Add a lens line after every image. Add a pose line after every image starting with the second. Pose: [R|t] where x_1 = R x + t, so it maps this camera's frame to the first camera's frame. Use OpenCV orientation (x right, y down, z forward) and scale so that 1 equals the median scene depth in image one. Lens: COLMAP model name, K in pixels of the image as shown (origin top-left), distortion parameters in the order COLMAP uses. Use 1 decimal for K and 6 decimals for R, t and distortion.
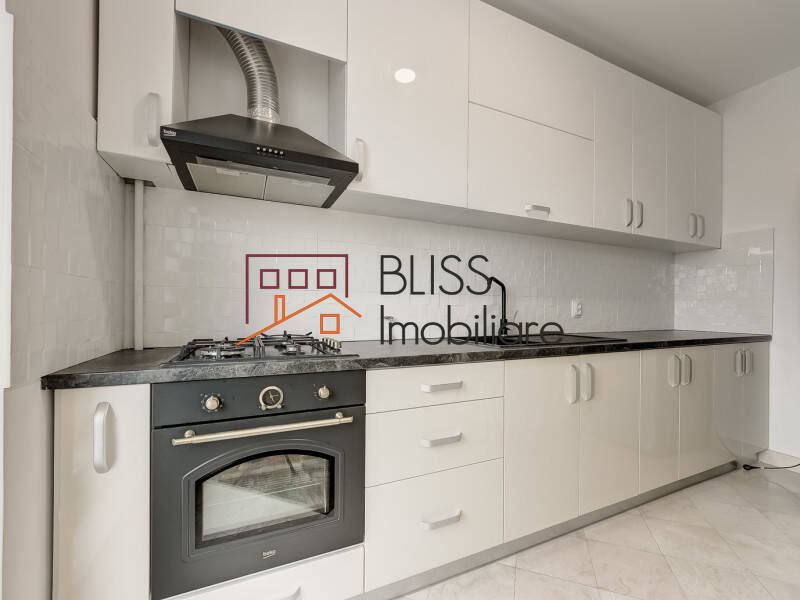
lens RADIAL K [[341.7, 0, 397.8], [0, 341.7, 305.8], [0, 0, 1]] dist [0.006770, -0.003535]
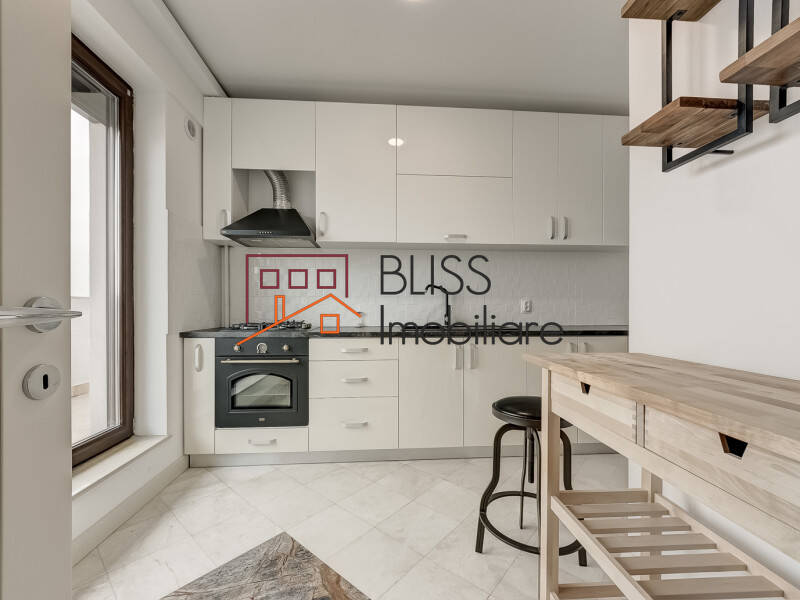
lens RADIAL K [[341.7, 0, 400.6], [0, 341.7, 304.7], [0, 0, 1]] dist [0.006770, -0.003535]
pose [[0.935255, -0.007555, -0.353895, 0.993120], [0.008153, 0.999967, 0.000200, -0.000544], [0.353882, -0.003072, 0.935285, -0.587203]]
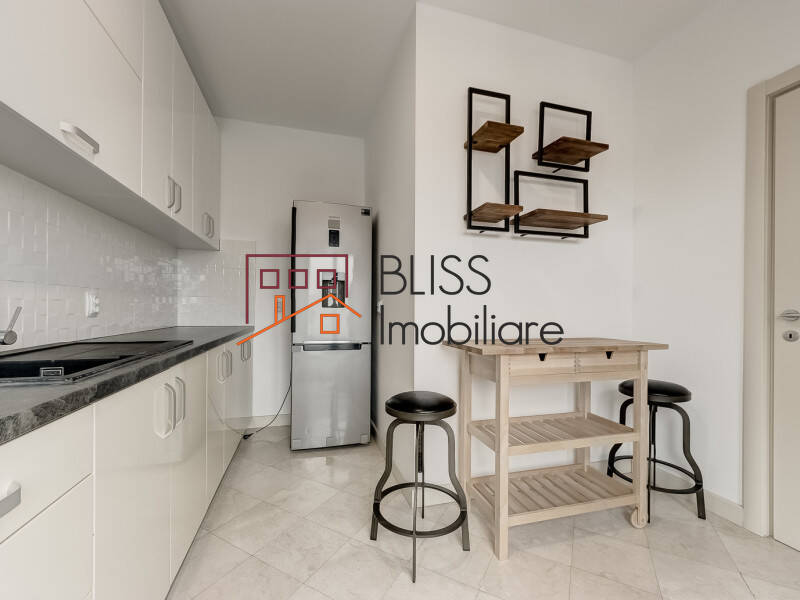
lens RADIAL K [[341.7, 0, 398.6], [0, 341.7, 306.0], [0, 0, 1]] dist [0.006770, -0.003535]
pose [[0.133098, 0.000764, 0.991103, -0.158985], [-0.011824, 0.999930, 0.000818, 0.007985], [-0.991032, -0.011828, 0.133097, 0.517332]]
